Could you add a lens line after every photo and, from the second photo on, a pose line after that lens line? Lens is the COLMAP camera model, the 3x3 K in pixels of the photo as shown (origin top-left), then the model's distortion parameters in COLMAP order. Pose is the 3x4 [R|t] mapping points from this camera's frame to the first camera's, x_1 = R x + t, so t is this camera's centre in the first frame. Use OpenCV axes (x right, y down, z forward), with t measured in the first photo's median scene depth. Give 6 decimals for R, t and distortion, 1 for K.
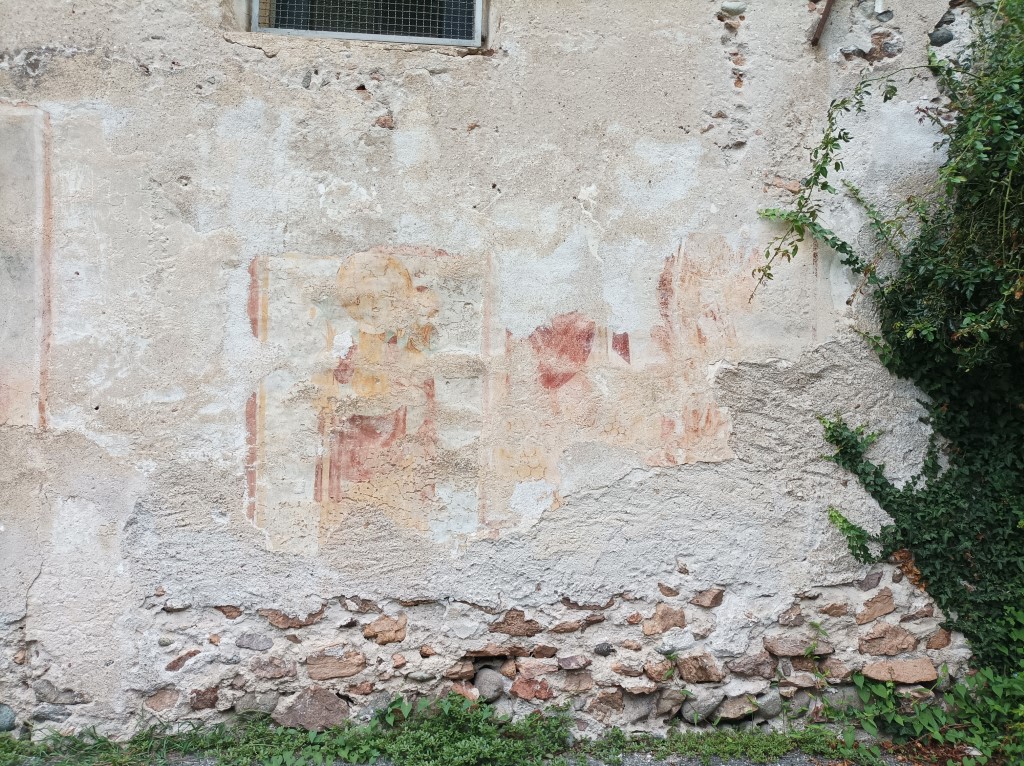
lens RADIAL K [[752.1, 0, 512.0], [0, 752.1, 383.0], [0, 0, 1]] dist [0.027403, -0.023756]
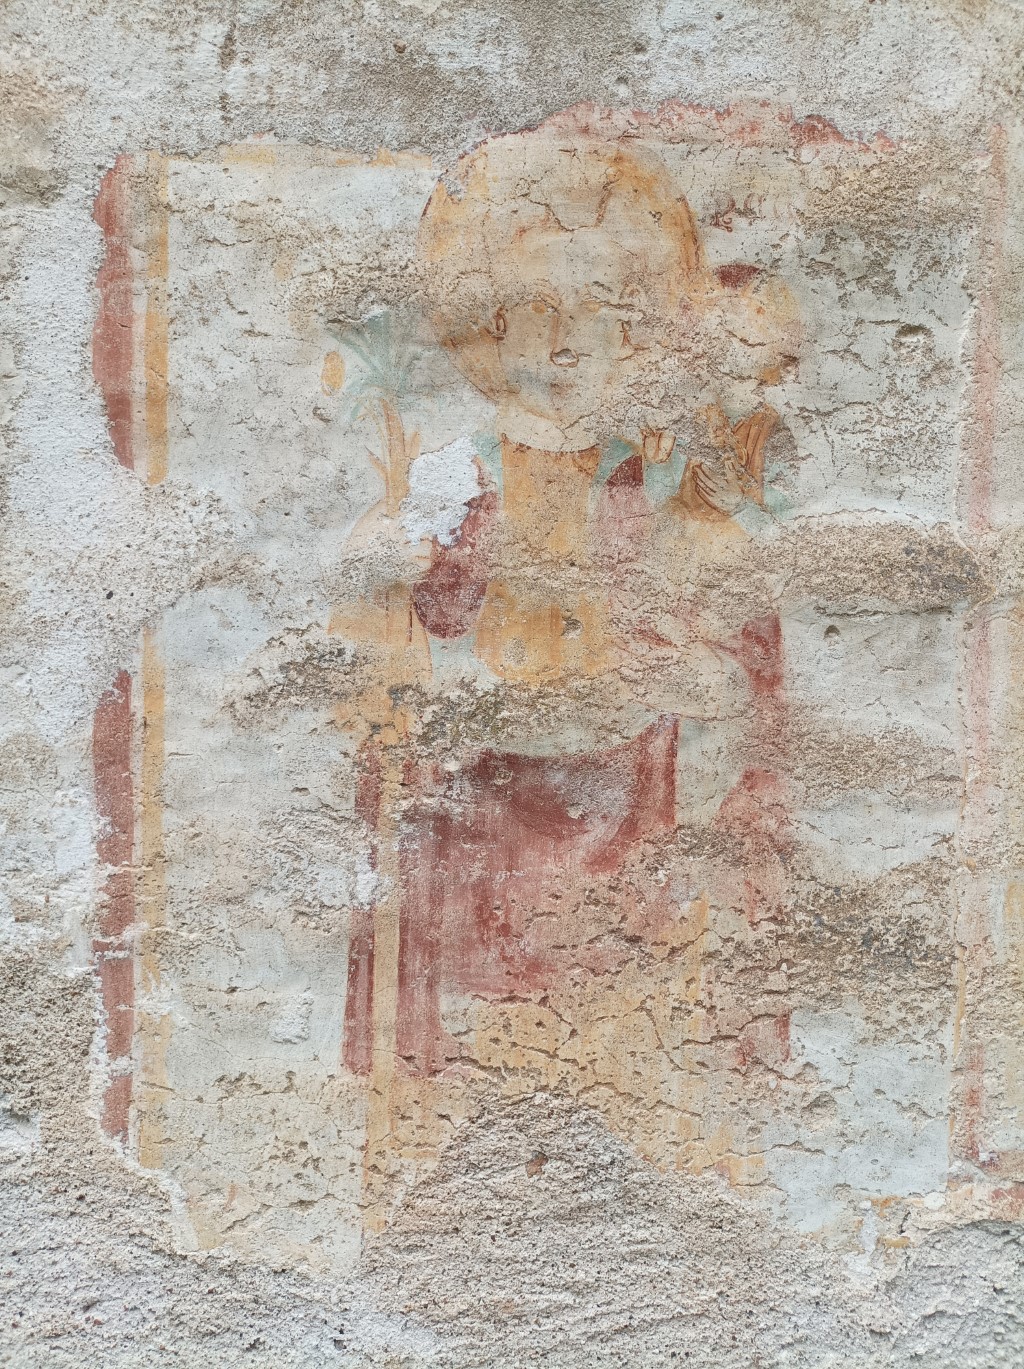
lens RADIAL K [[1005.5, 0, 512.0], [0, 1005.5, 684.5], [0, 0, 1]] dist [0.027403, -0.023756]
pose [[0.997131, -0.002761, -0.075647, -0.174119], [0.004886, 0.999598, 0.027920, 0.007975], [0.075539, -0.028210, 0.996744, 0.644694]]
